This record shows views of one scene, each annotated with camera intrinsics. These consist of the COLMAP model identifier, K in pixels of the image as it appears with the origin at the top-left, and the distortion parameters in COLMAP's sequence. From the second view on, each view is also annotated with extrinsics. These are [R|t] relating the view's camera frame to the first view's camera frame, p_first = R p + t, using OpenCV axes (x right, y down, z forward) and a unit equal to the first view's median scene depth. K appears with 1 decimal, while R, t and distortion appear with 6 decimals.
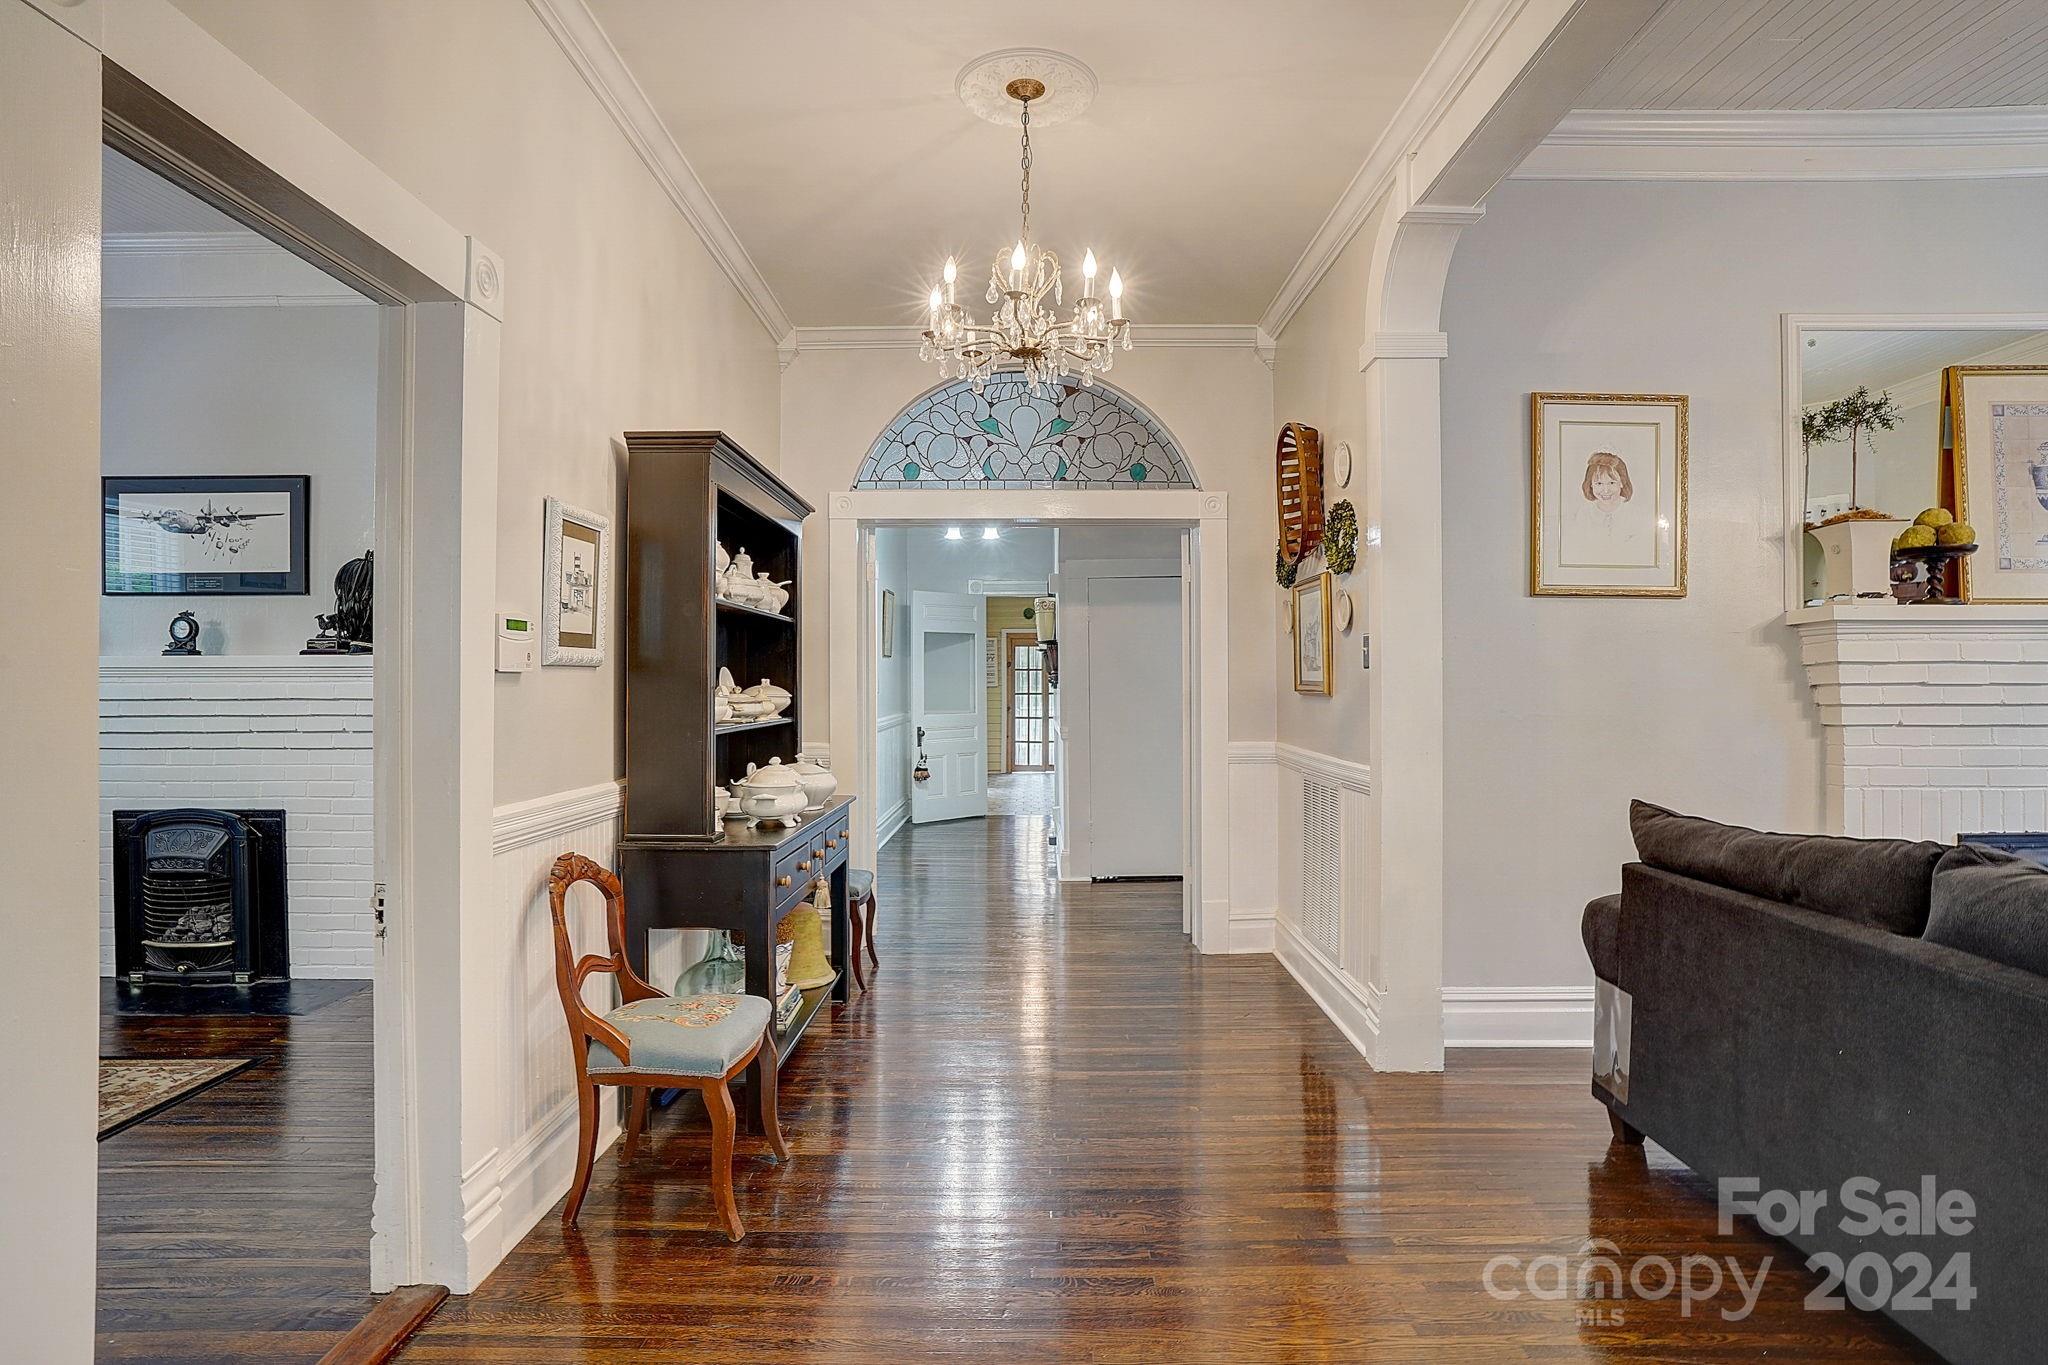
lens RADIAL K [[1086.0, 0, 1072.7], [0, 1086.0, 677.8], [0, 0, 1]] dist [-0.049252, 0.022289]
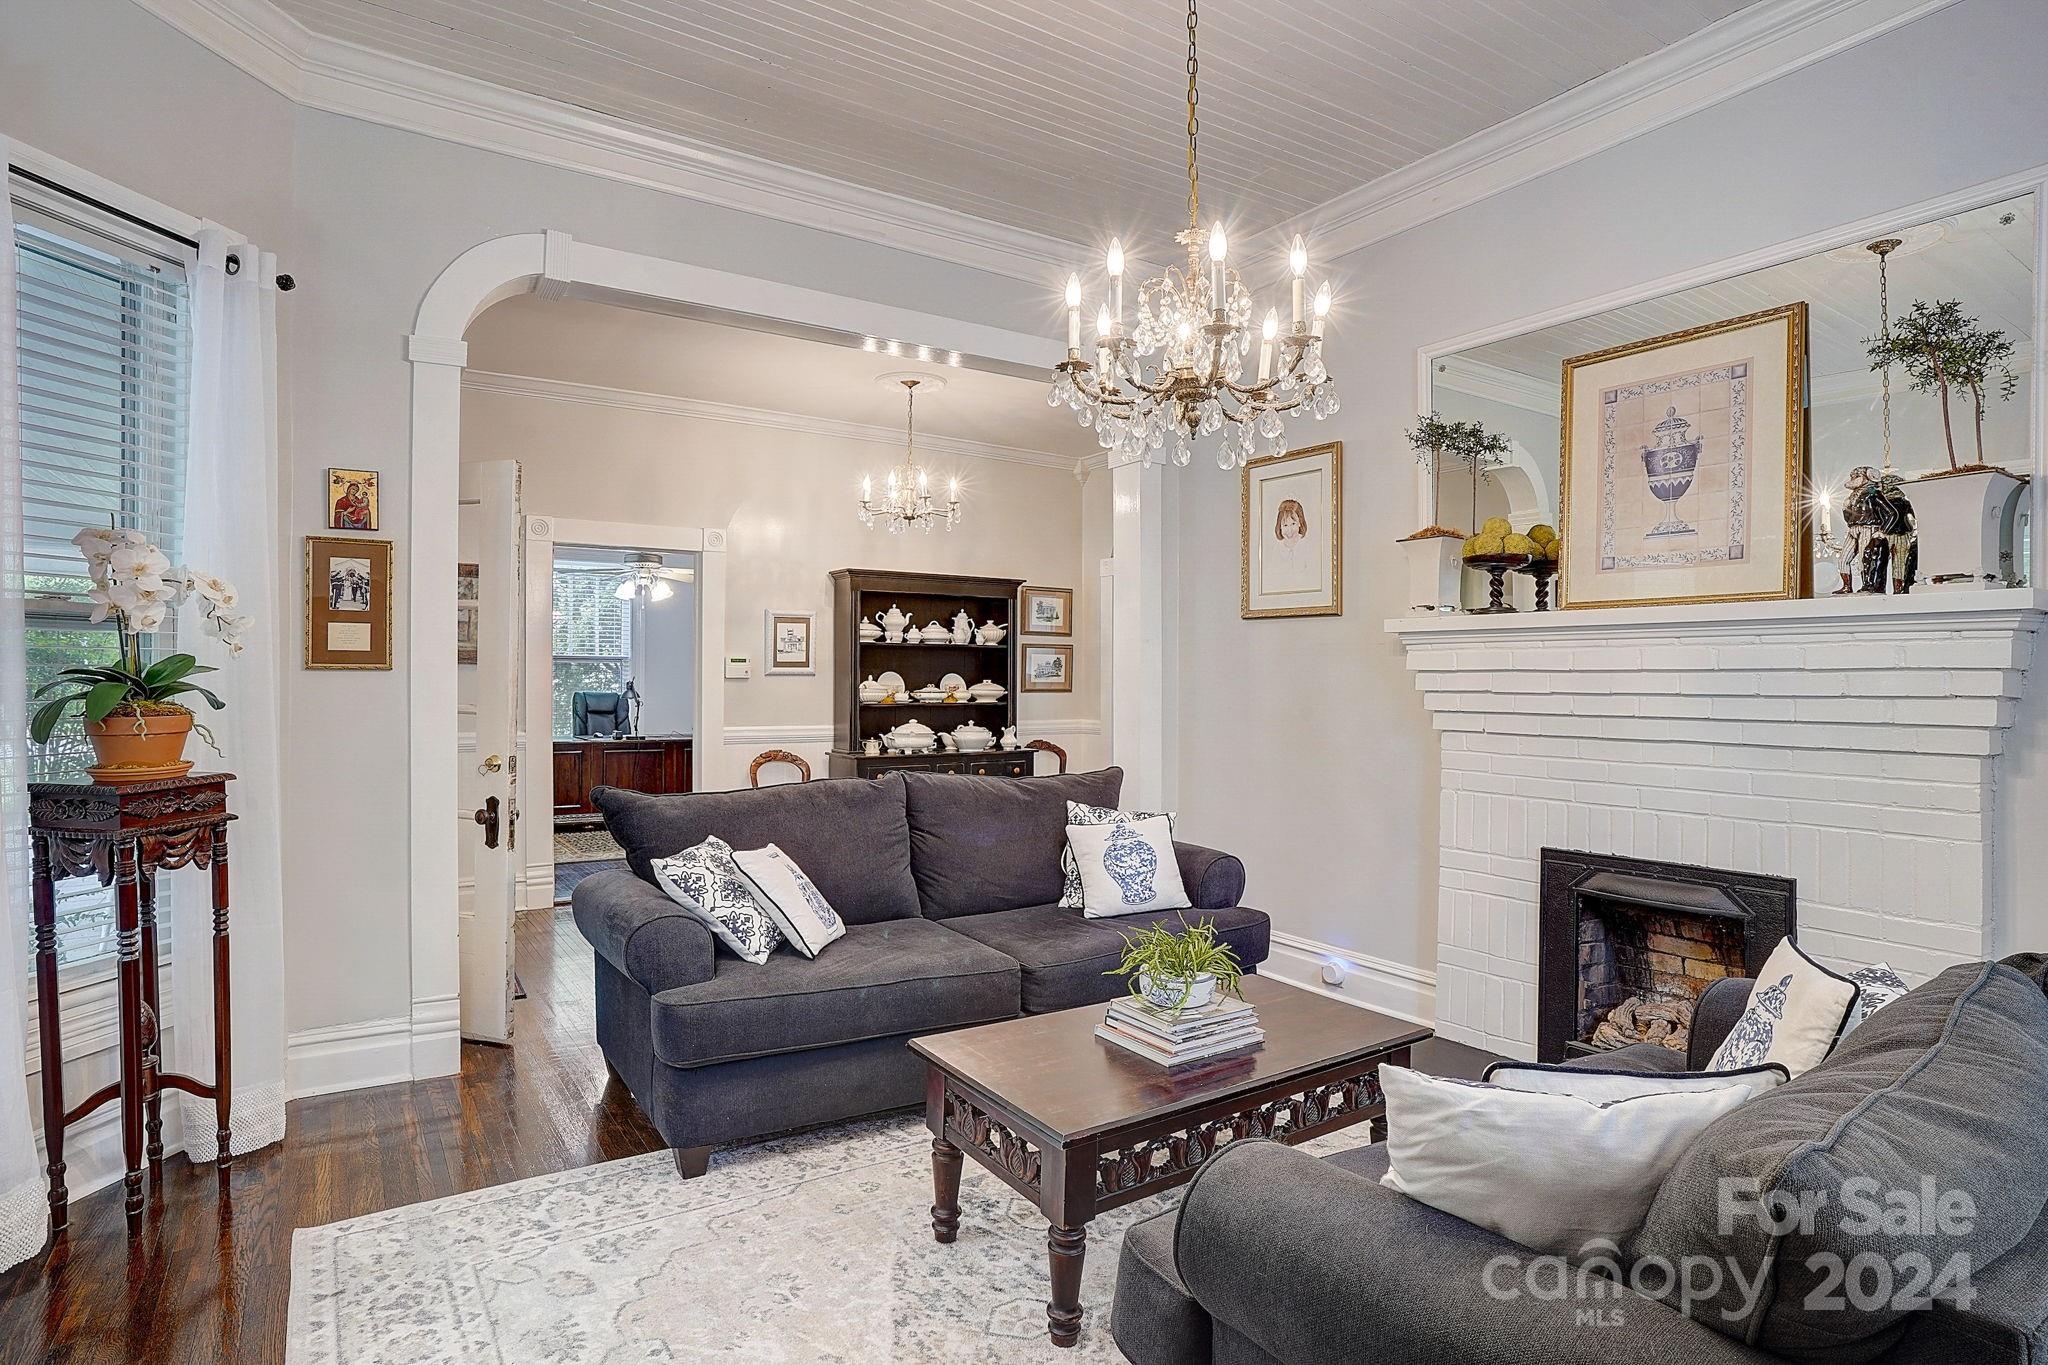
lens RADIAL K [[1086.0, 0, 1040.0], [0, 1086.0, 684.9], [0, 0, 1]] dist [-0.049252, 0.022289]
pose [[0.570764, 0.009946, -0.821054, 1.096993], [-0.003576, 0.999947, 0.009627, -0.007316], [0.821106, -0.002558, 0.570770, 0.047819]]
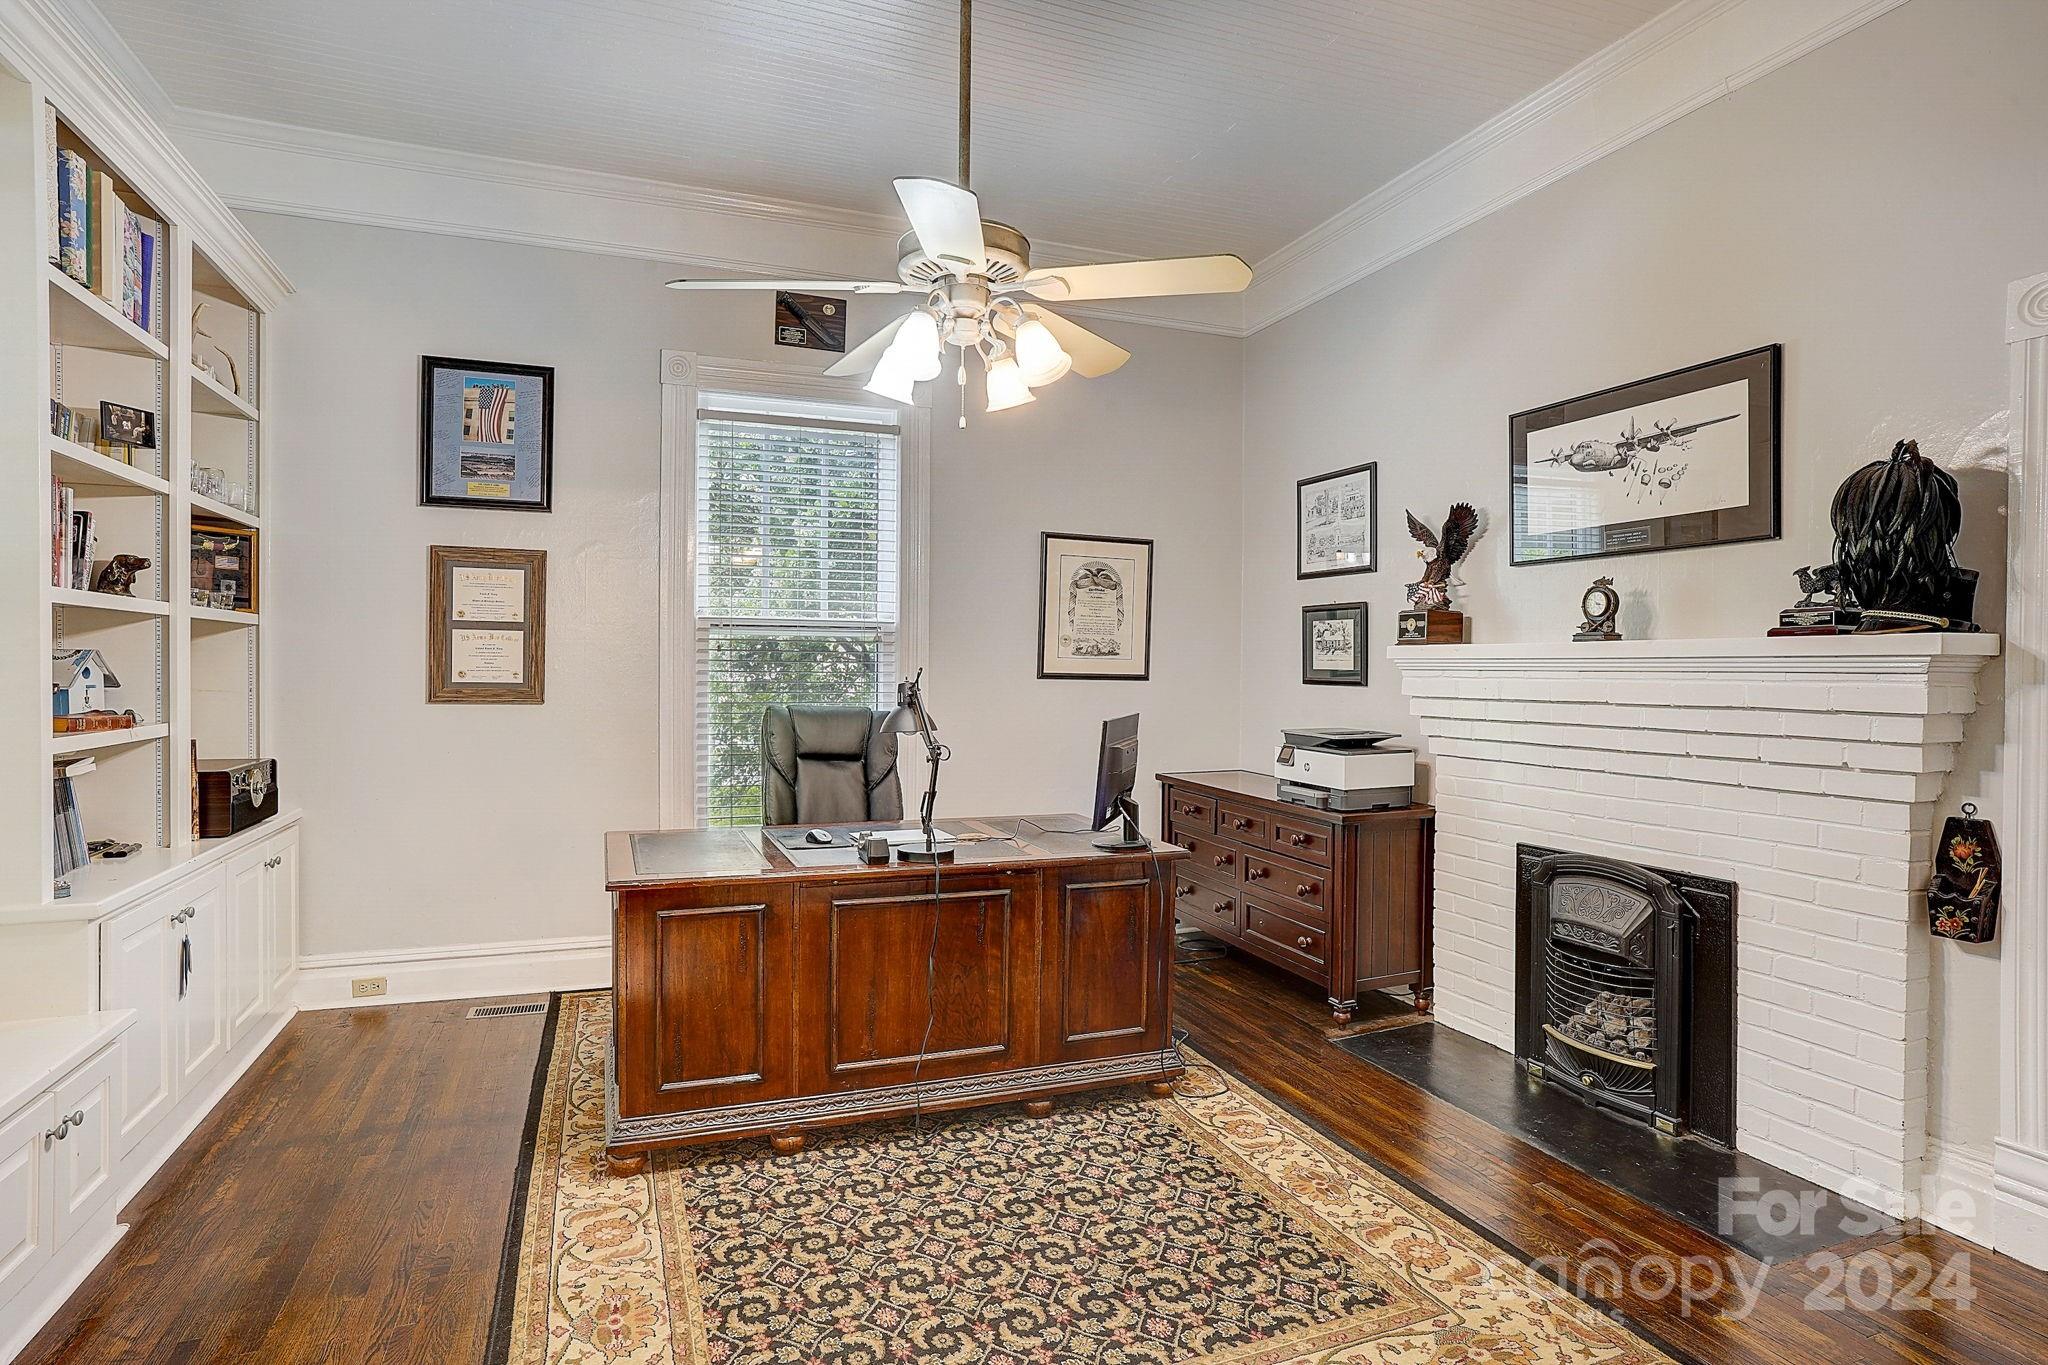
lens RADIAL K [[1086.0, 0, 1025.9], [0, 1086.0, 680.0], [0, 0, 1]] dist [-0.049252, 0.022289]
pose [[0.378064, 0.012612, -0.925693, -0.320753], [-0.006452, 0.999919, 0.010988, -0.000780], [0.925757, 0.001818, 0.378115, 0.376177]]
